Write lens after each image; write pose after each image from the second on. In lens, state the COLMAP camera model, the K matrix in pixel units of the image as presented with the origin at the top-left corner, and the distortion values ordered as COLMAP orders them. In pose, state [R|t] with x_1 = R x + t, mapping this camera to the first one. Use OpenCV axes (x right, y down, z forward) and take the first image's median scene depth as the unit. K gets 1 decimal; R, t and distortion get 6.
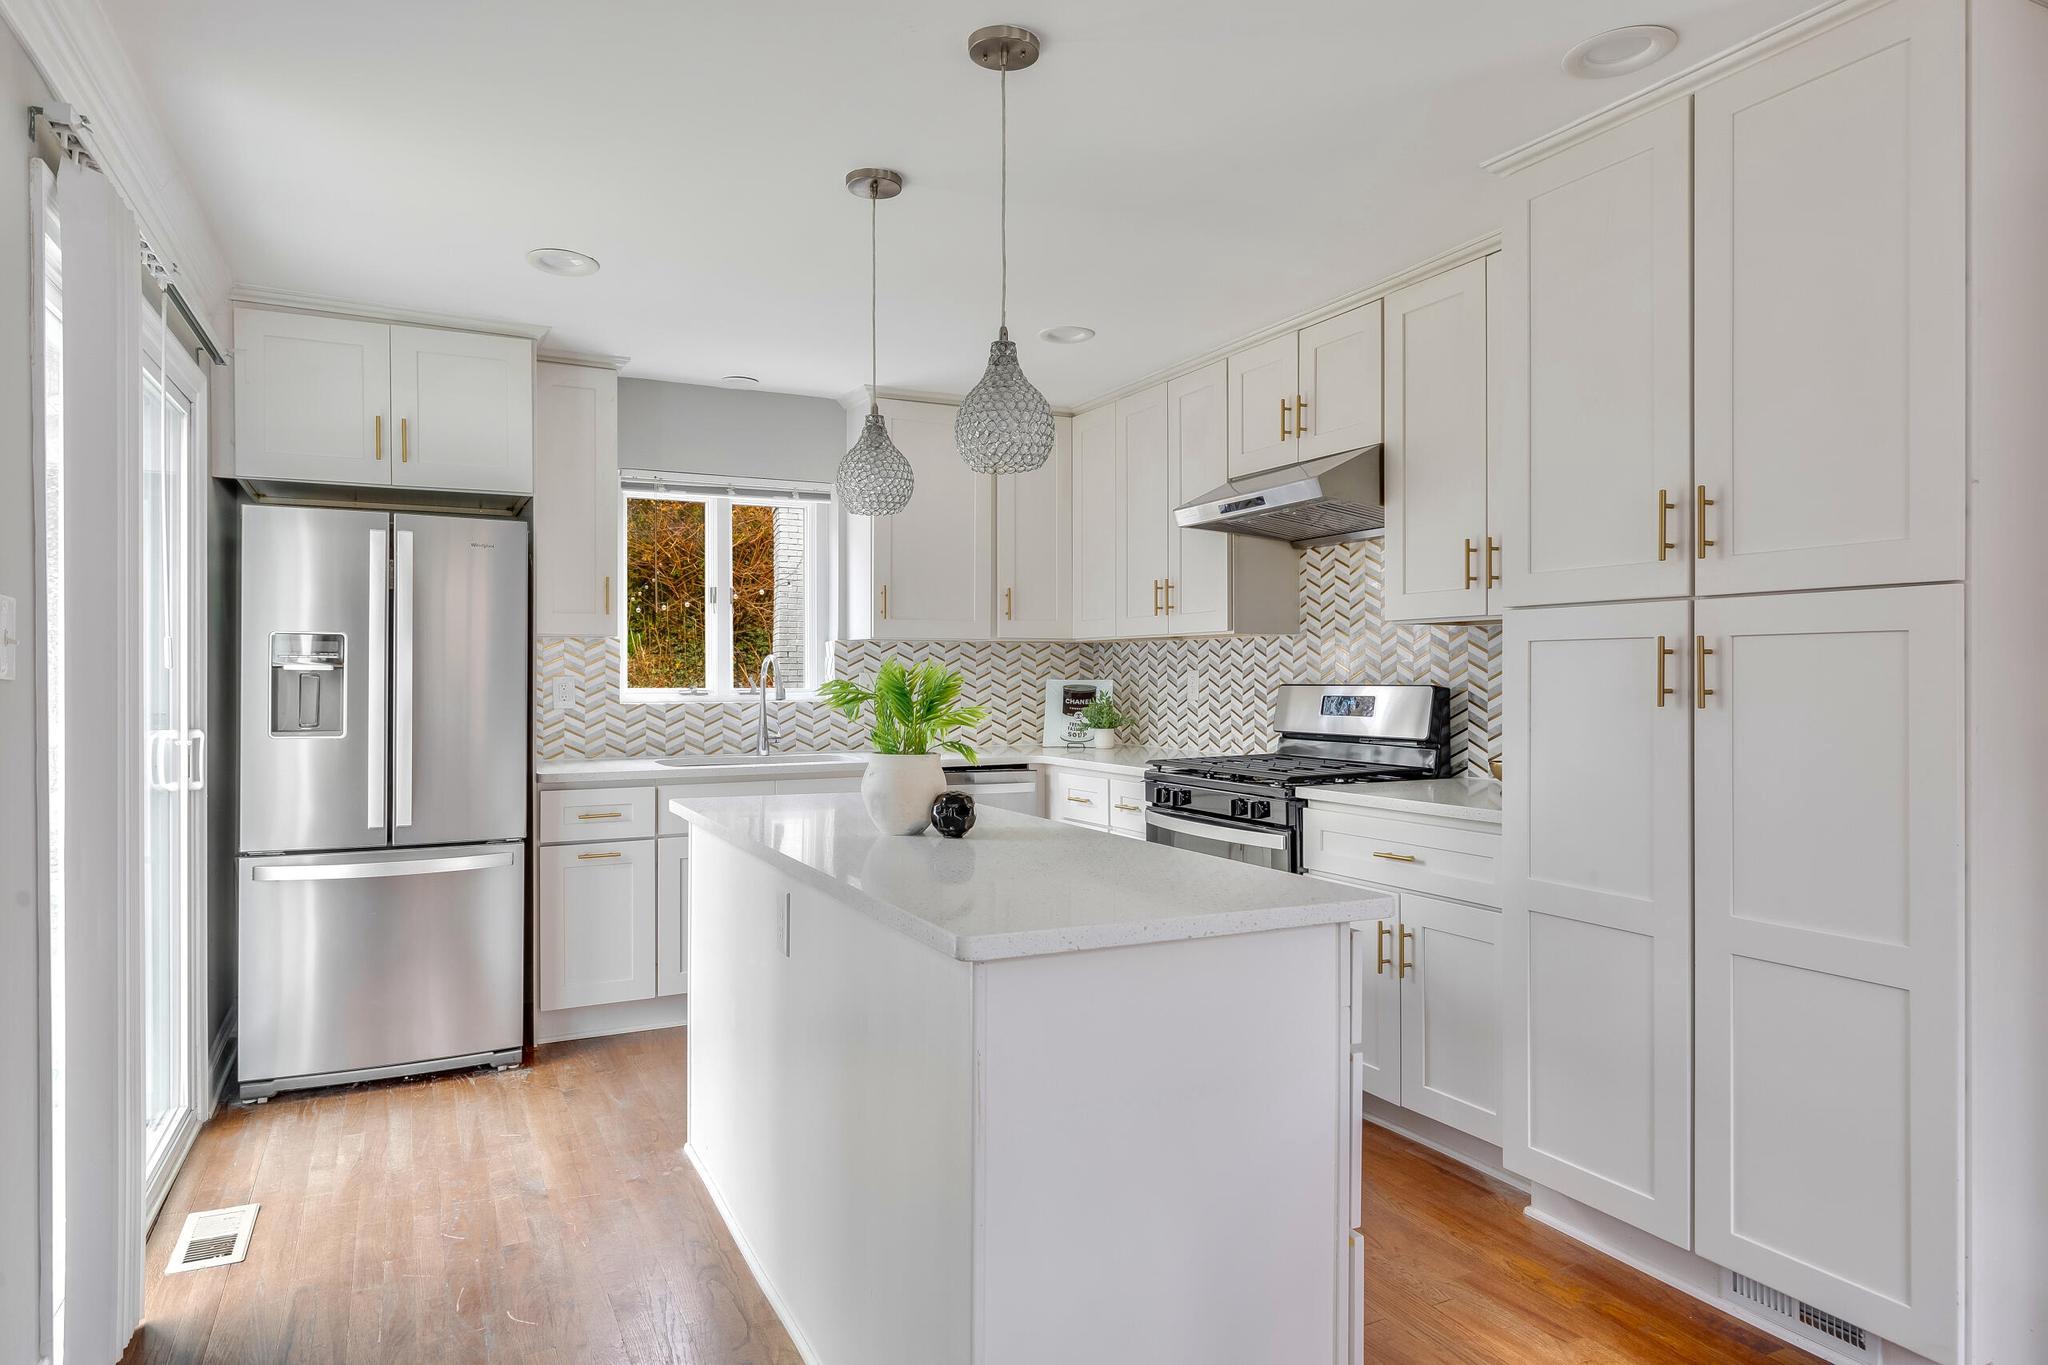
lens RADIAL K [[1227.6, 0, 1024.0], [0, 1227.6, 682.5], [0, 0, 1]] dist [0.015343, -0.000477]
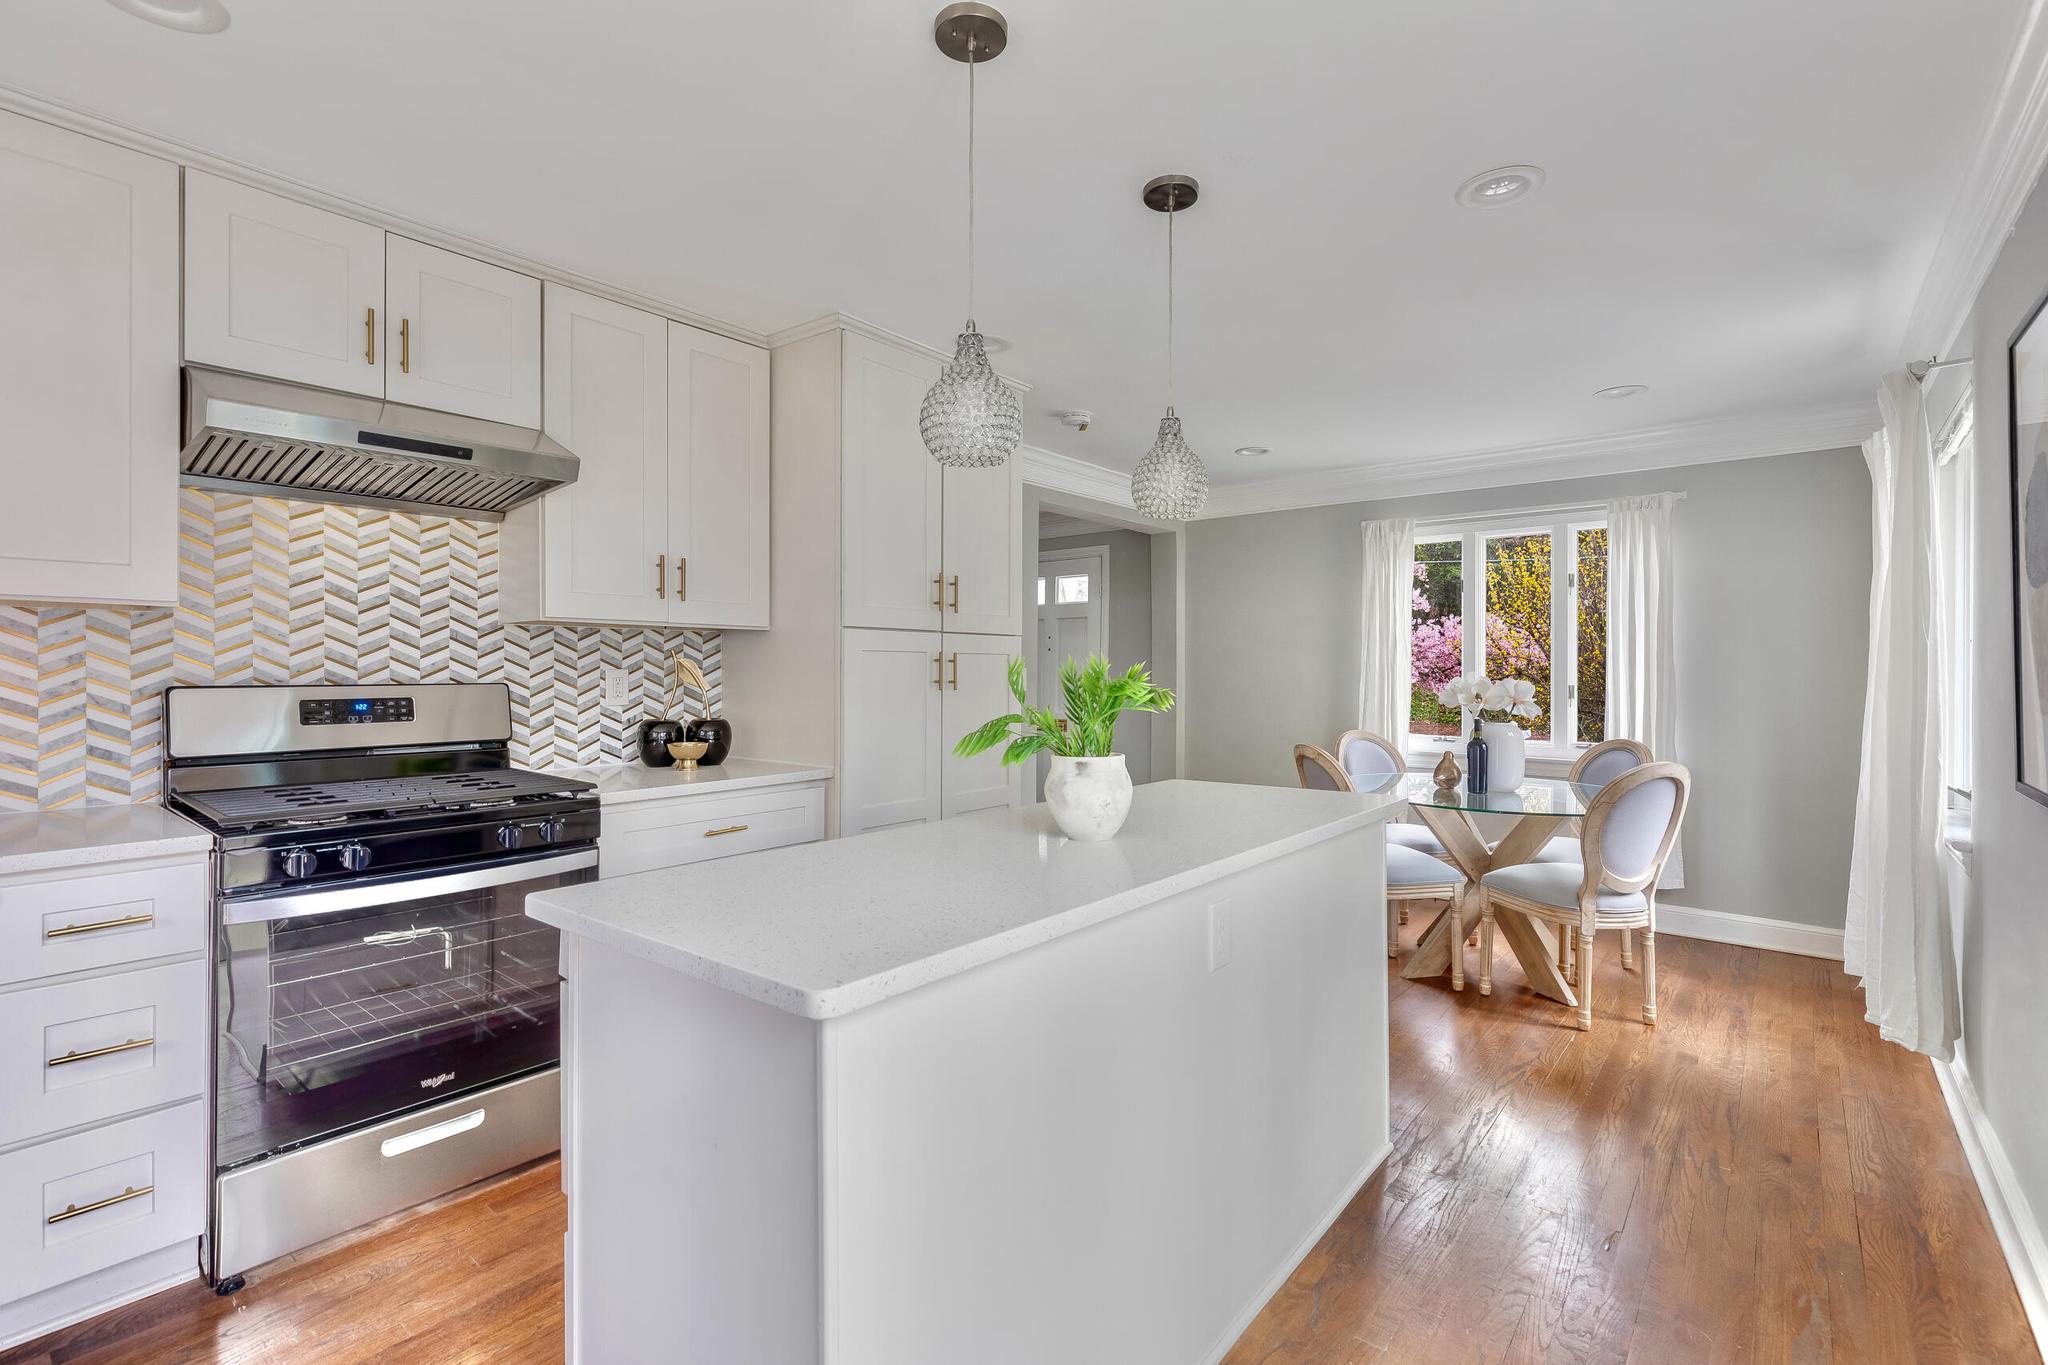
lens RADIAL K [[915.5, 0, 1022.4], [0, 915.5, 669.4], [0, 0, 1]] dist [0.007786, 0.000250]
pose [[-0.405472, 0.001657, 0.914106, -0.437204], [0.004600, 0.999989, 0.000228, -0.006024], [-0.914096, 0.004298, -0.405476, 0.804245]]
